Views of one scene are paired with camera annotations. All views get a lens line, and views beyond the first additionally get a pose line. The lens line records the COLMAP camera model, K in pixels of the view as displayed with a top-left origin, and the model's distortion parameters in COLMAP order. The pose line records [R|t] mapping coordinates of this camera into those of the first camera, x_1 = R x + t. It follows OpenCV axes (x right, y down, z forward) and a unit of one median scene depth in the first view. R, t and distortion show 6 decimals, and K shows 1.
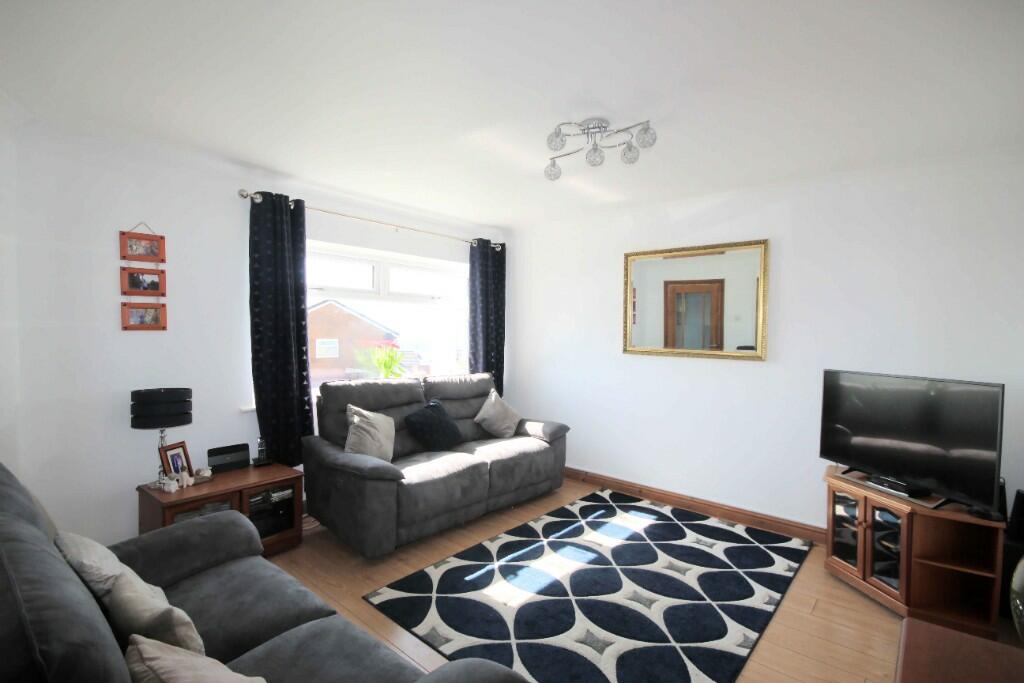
lens RADIAL K [[477.9, 0, 510.6], [0, 477.9, 336.8], [0, 0, 1]] dist [0.002122, 0.000076]
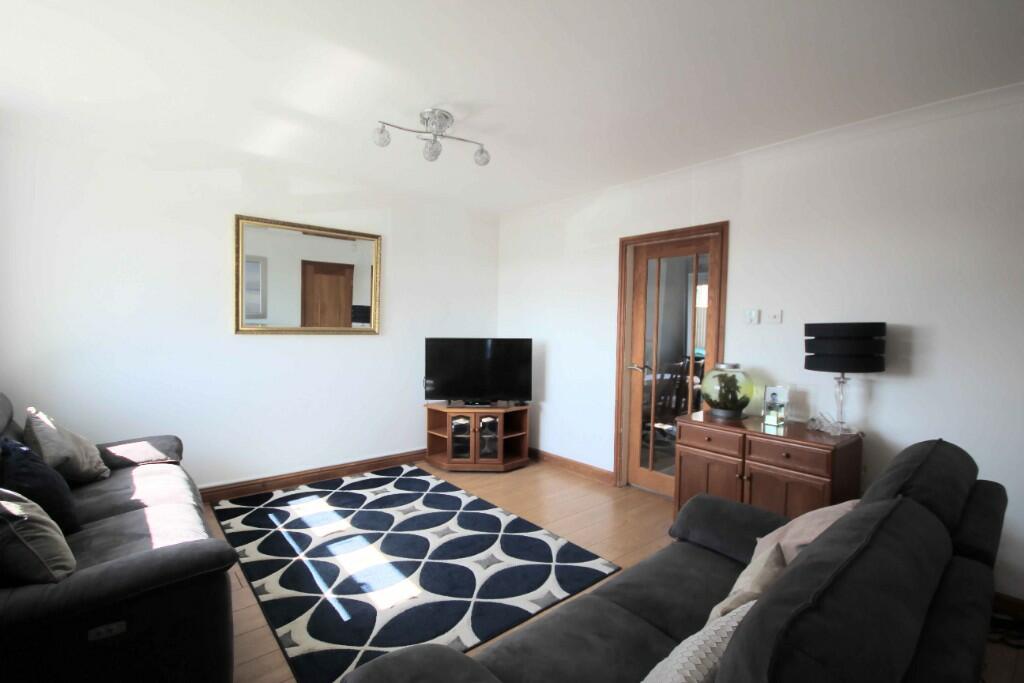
lens RADIAL K [[477.9, 0, 510.4], [0, 477.9, 337.9], [0, 0, 1]] dist [0.002122, 0.000076]
pose [[0.151155, -0.046796, 0.987402, -0.648201], [-0.006664, 0.998808, 0.048357, -0.002958], [-0.988488, -0.013889, 0.150663, 0.487253]]
